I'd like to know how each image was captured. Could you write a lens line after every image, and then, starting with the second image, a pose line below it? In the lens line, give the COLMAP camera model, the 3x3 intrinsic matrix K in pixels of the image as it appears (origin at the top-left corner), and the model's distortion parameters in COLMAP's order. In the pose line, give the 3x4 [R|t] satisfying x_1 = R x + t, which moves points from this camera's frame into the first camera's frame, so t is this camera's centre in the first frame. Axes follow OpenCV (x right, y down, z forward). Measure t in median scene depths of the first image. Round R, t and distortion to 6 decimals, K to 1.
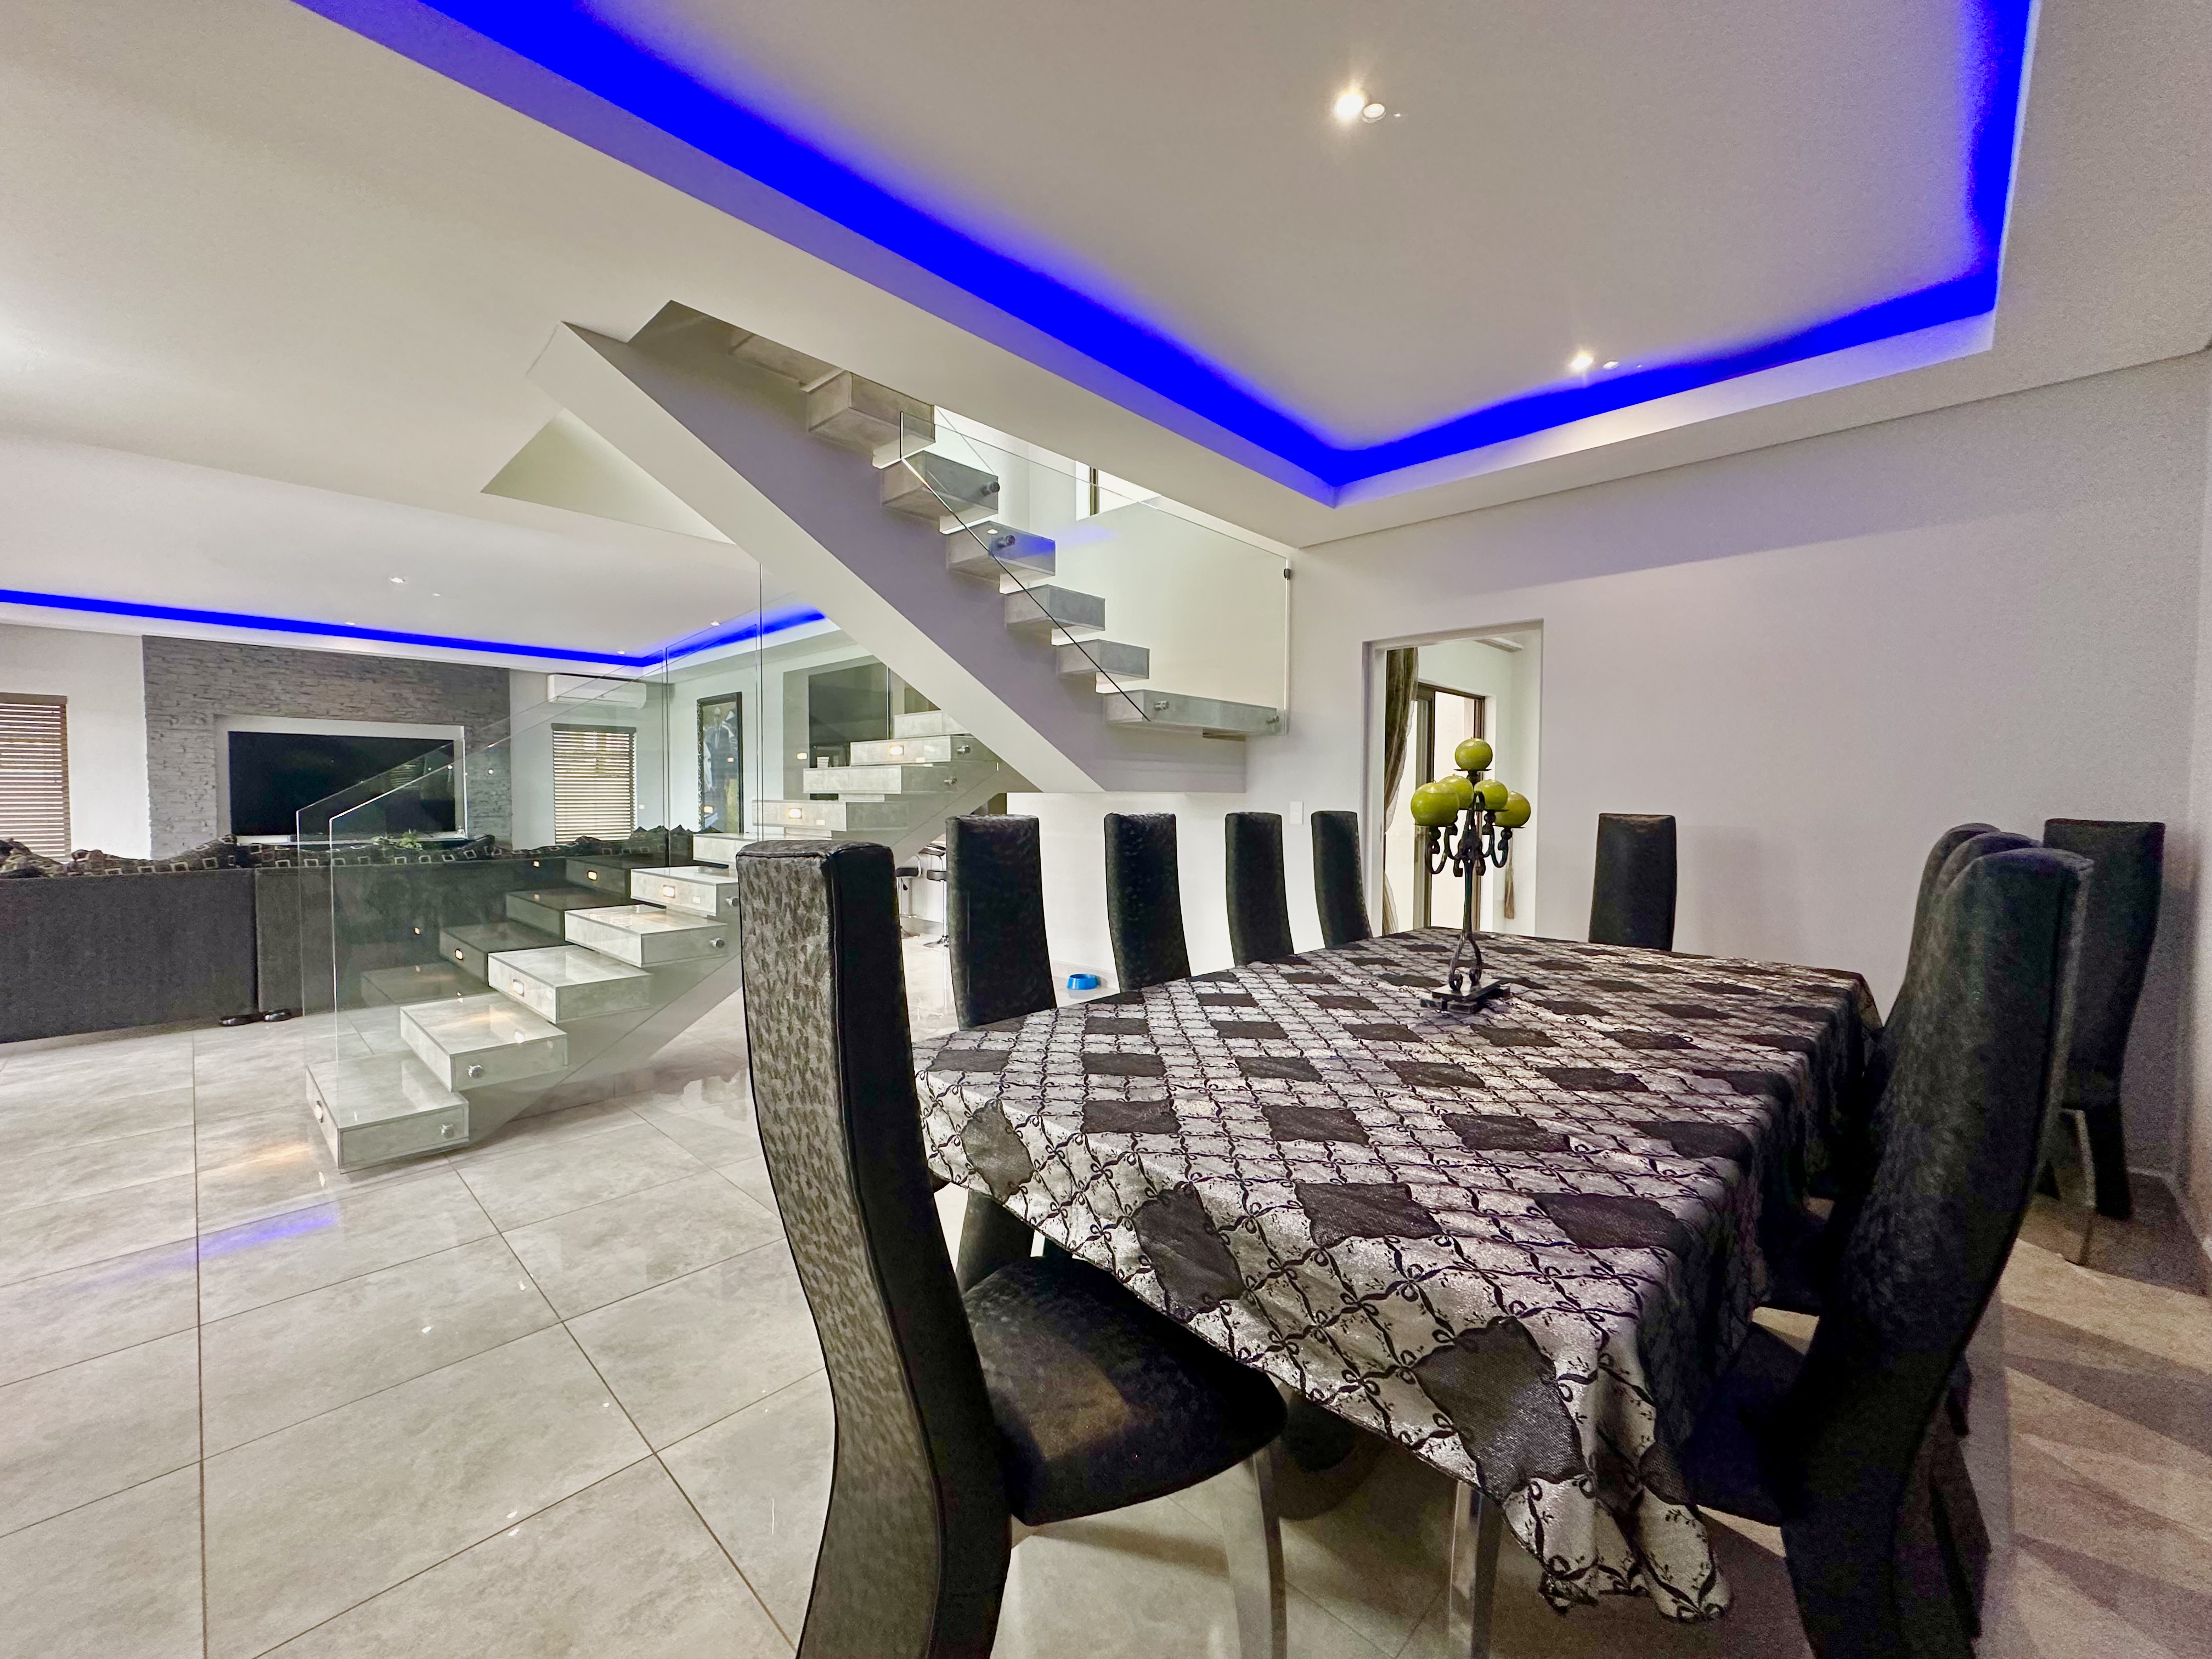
lens RADIAL K [[886.0, 0, 1105.1], [0, 886.0, 827.2], [0, 0, 1]] dist [0.001341, 0.000083]
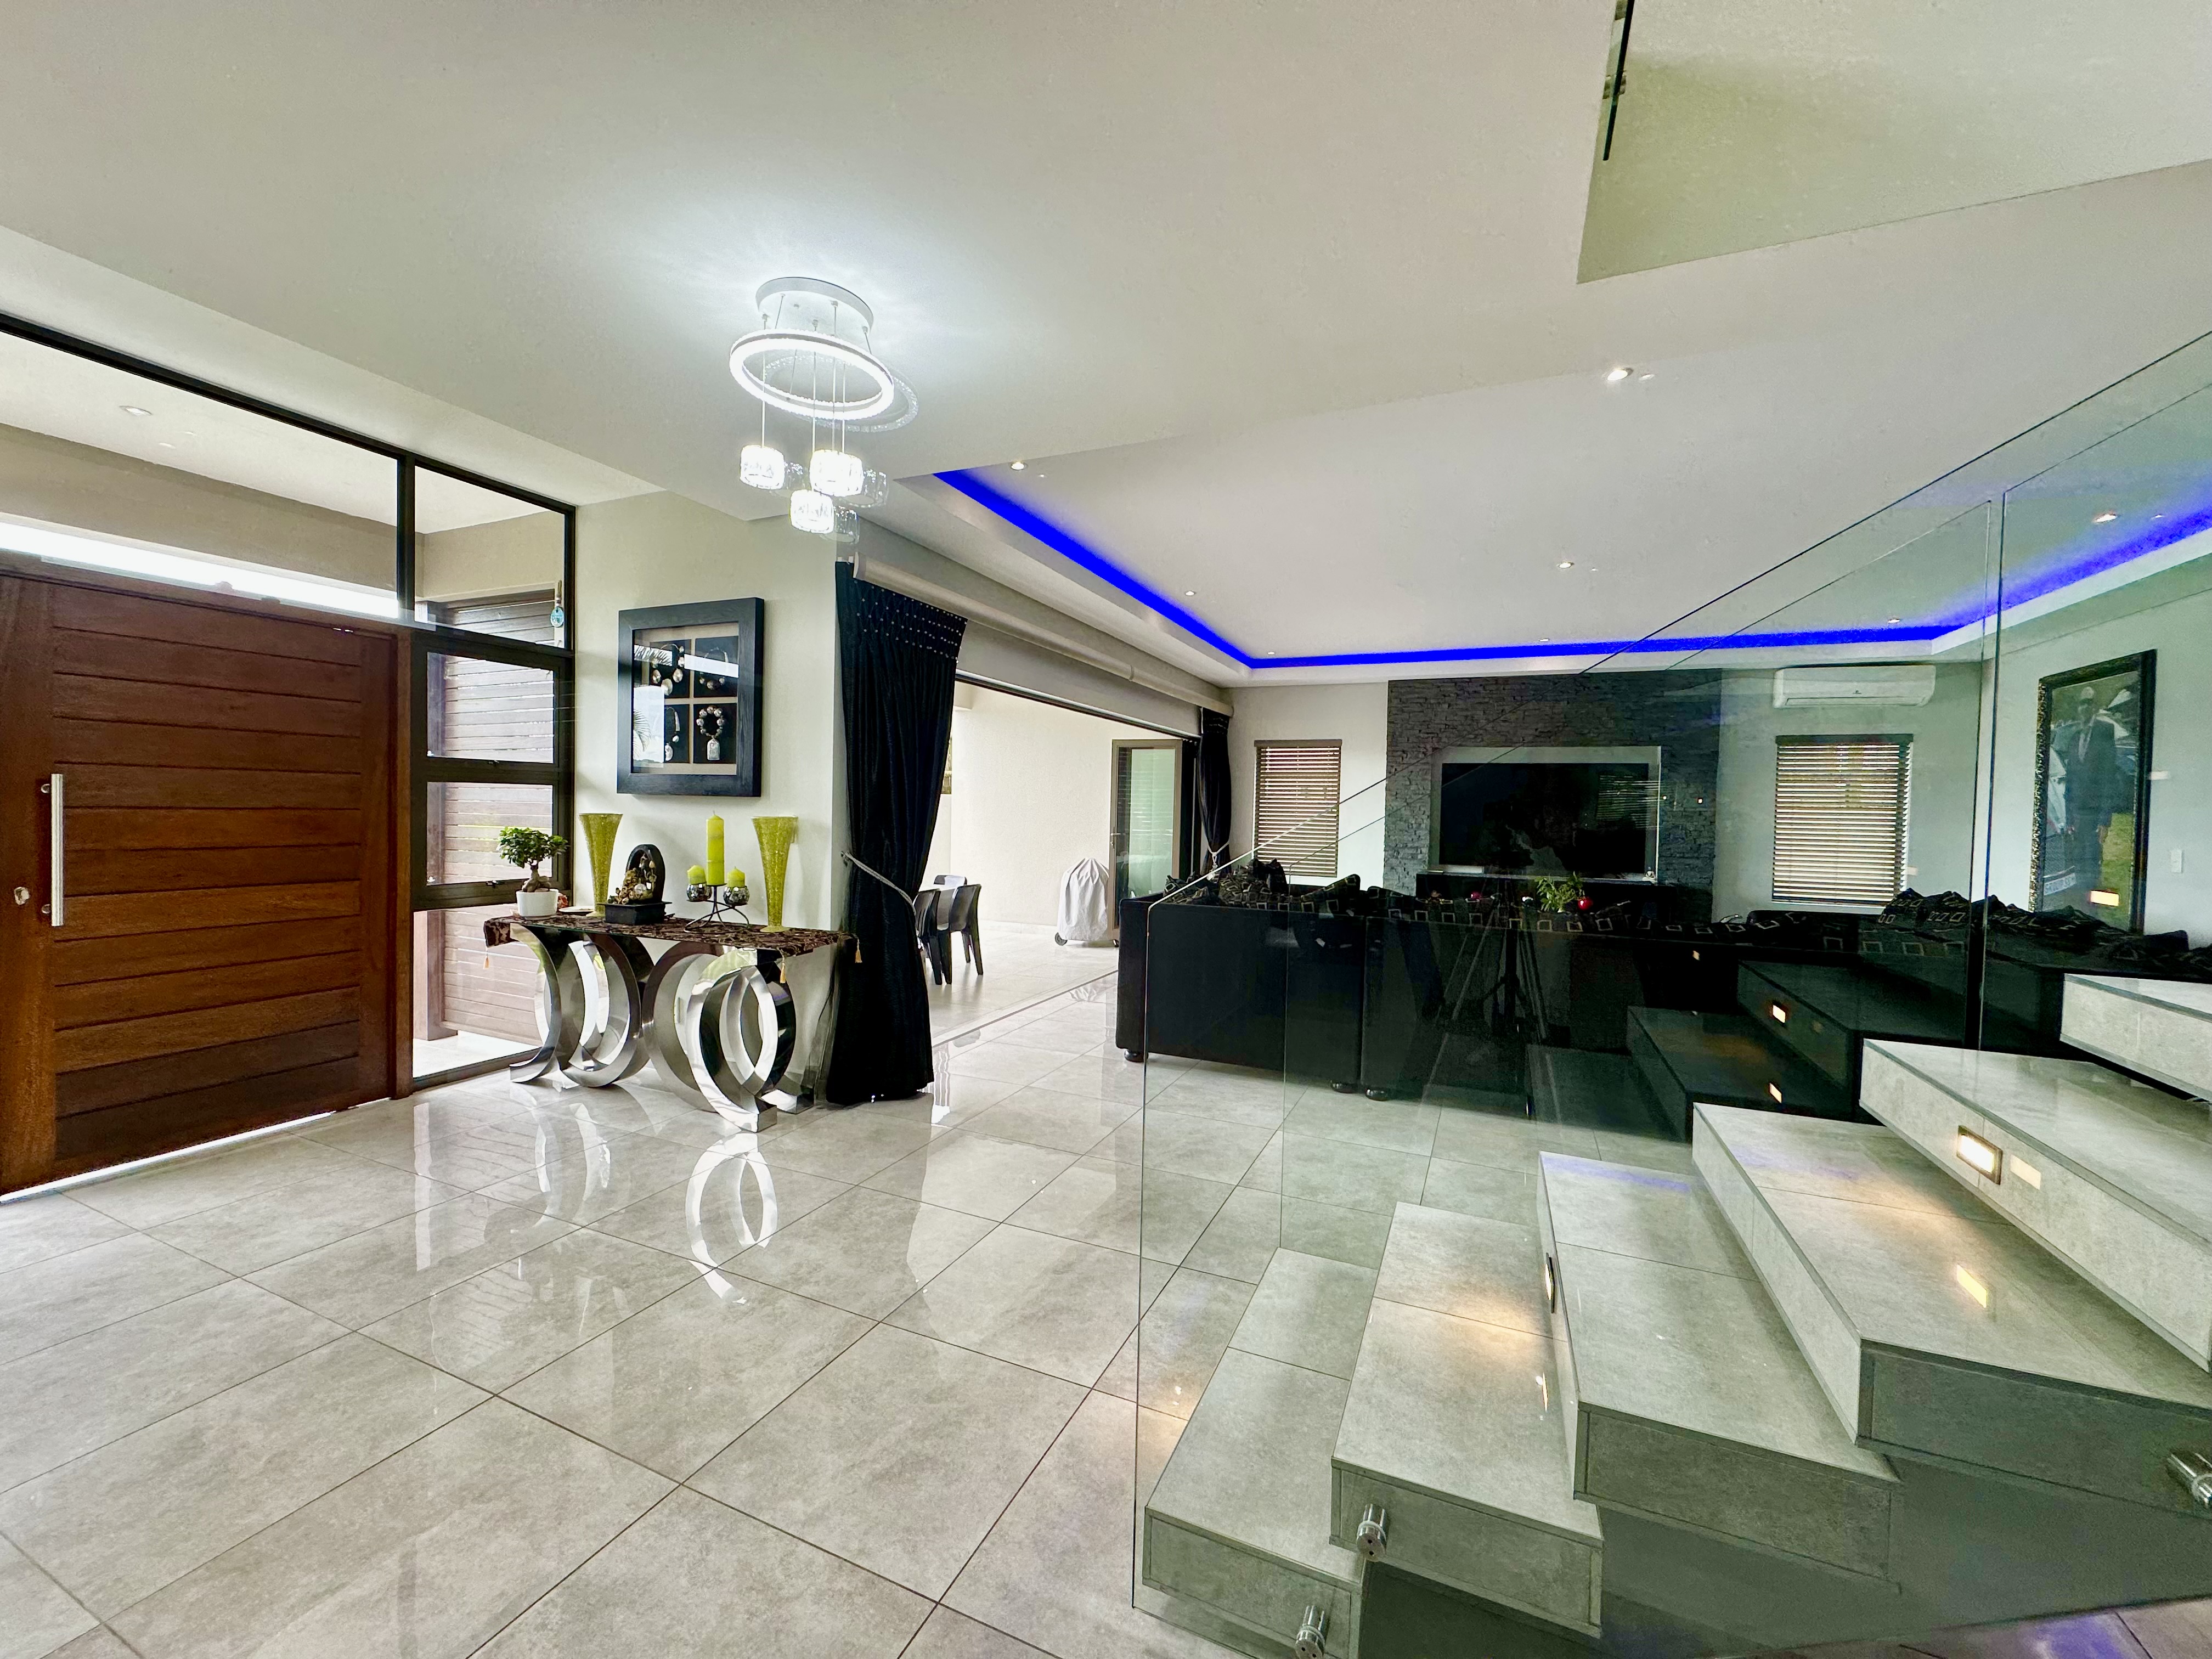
lens RADIAL K [[886.0, 0, 1103.5], [0, 886.0, 826.6], [0, 0, 1]] dist [0.001341, 0.000083]
pose [[0.334358, 0.025765, -0.942094, -0.121165], [-0.053723, 0.998522, 0.008242, -0.018527], [0.940914, 0.047856, 0.335248, 0.241740]]
